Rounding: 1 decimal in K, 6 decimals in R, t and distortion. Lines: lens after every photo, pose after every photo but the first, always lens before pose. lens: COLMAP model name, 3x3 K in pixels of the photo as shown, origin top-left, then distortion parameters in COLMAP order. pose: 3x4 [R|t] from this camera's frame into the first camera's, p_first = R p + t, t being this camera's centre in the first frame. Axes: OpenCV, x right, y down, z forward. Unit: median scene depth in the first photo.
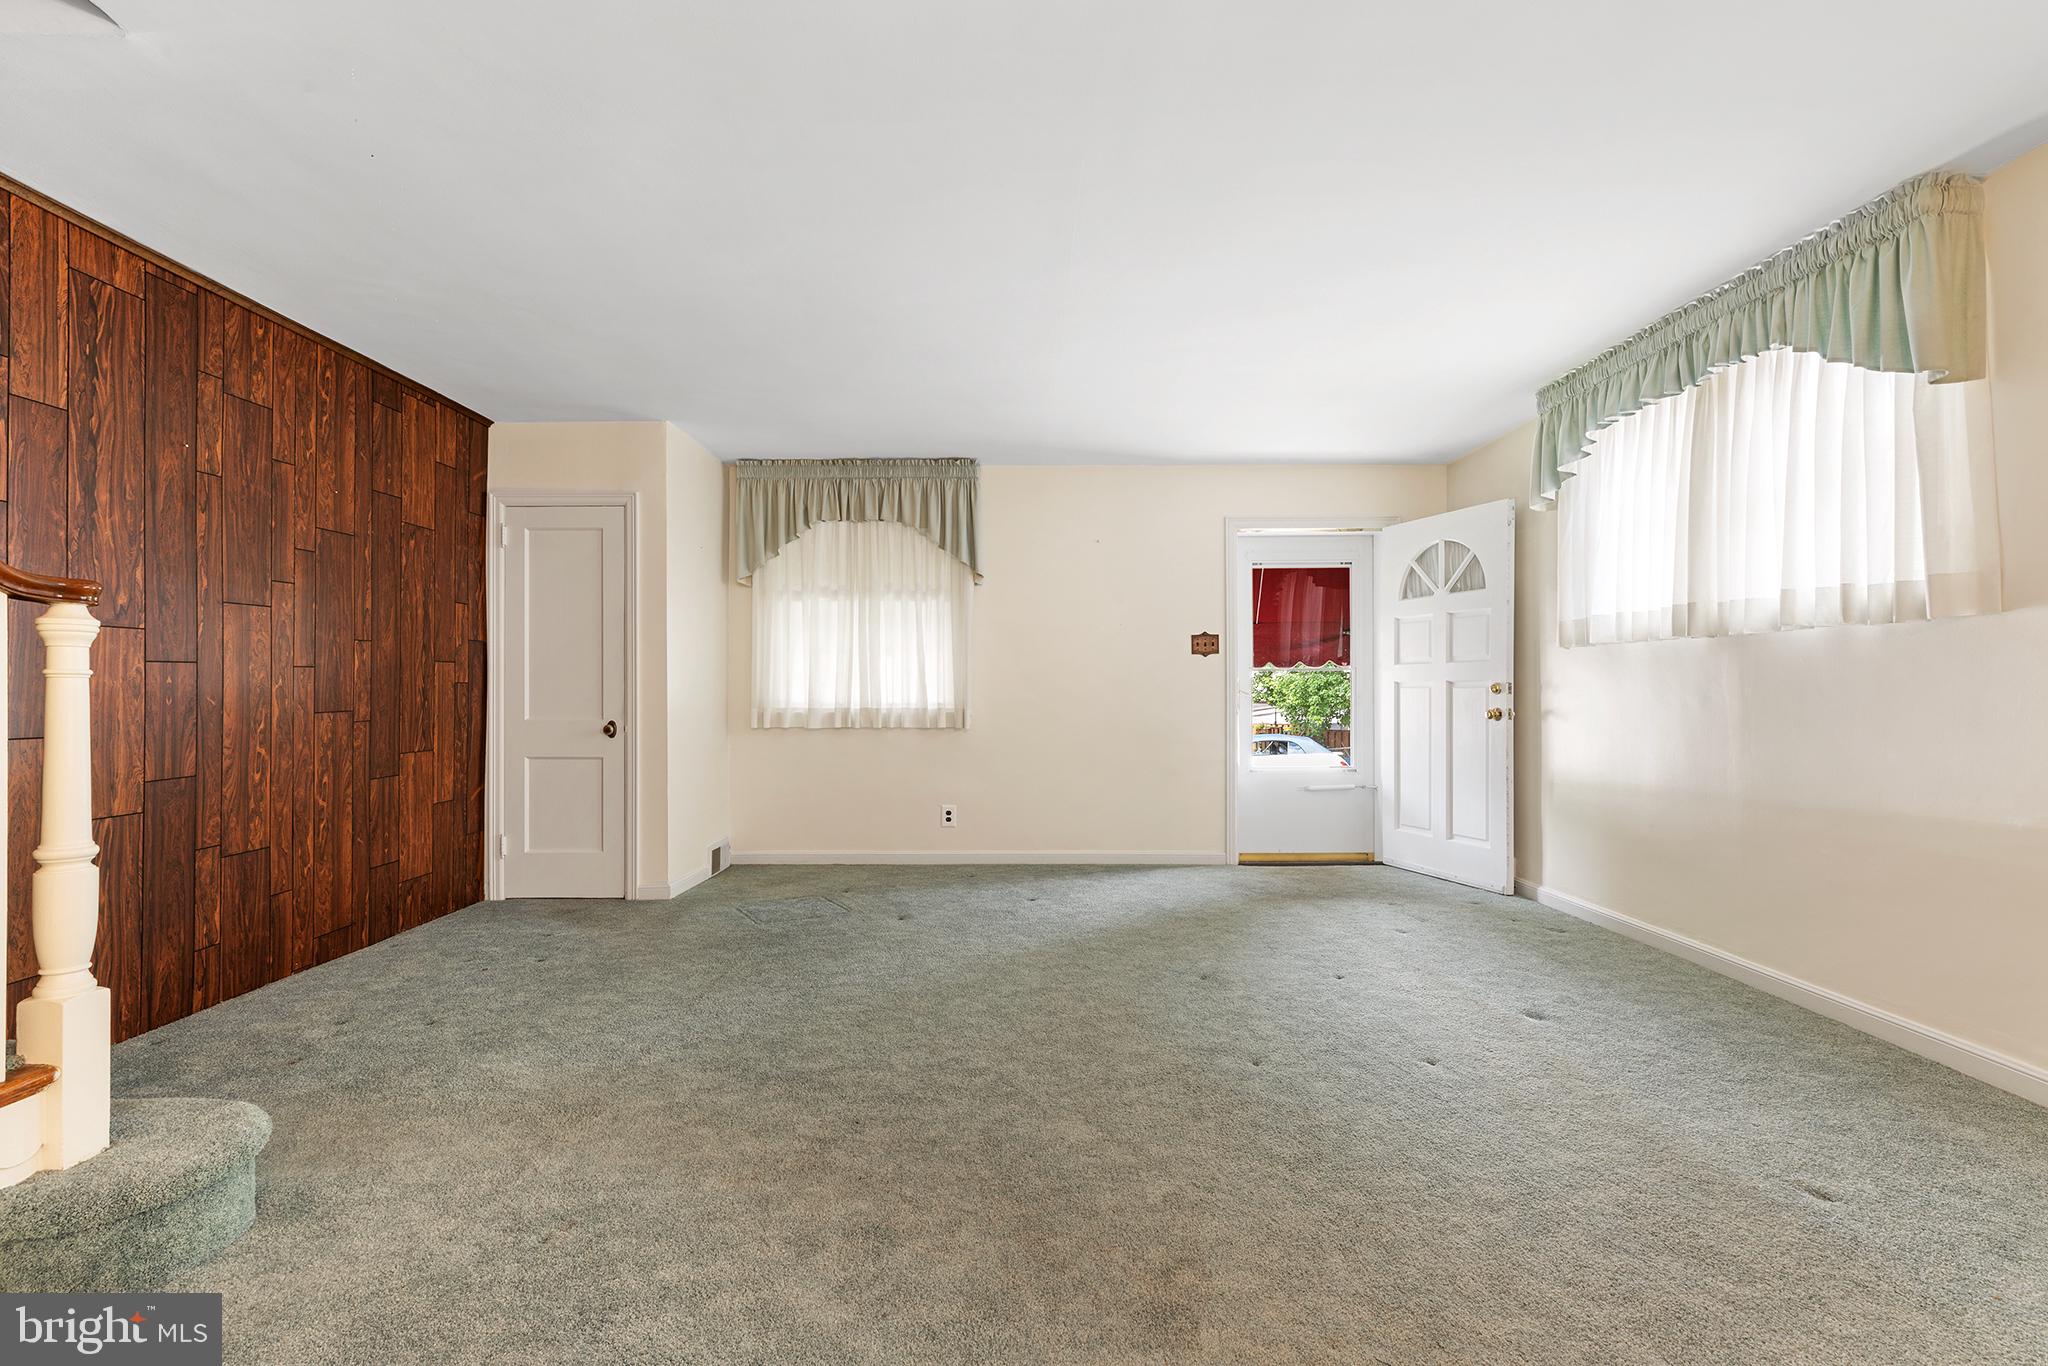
lens RADIAL K [[922.5, 0, 1023.4], [0, 922.5, 685.5], [0, 0, 1]] dist [0.002033, 0.000365]
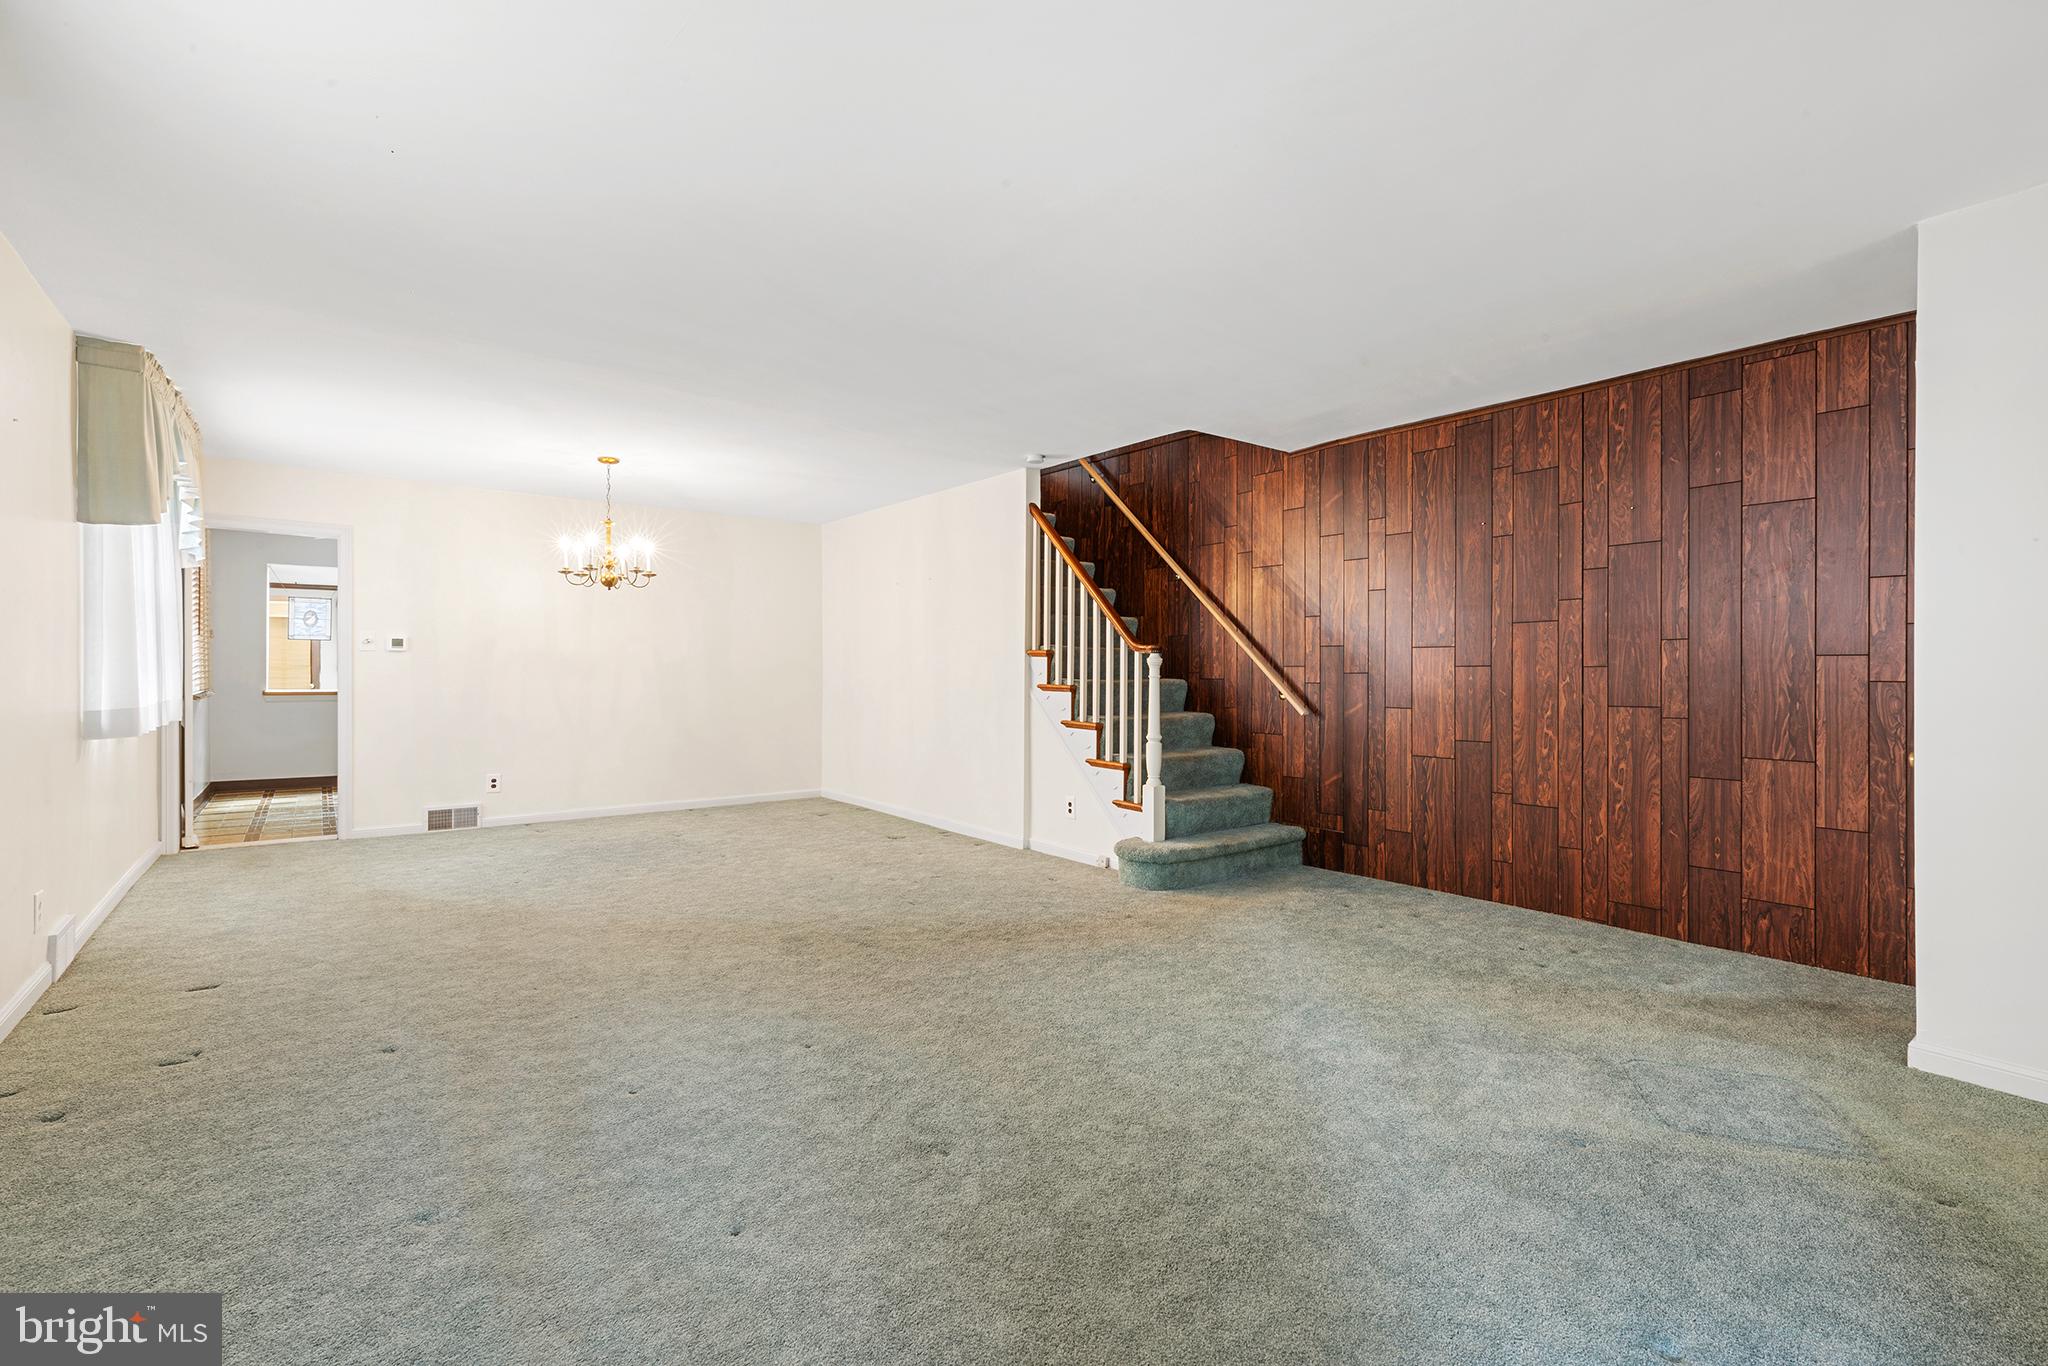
lens RADIAL K [[922.5, 0, 1026.0], [0, 922.5, 664.4], [0, 0, 1]] dist [0.002033, 0.000365]
pose [[-0.791457, -0.005058, -0.611203, 0.547476], [-0.001003, 0.999975, -0.006977, -0.014706], [0.611224, -0.004909, -0.791443, 1.549810]]
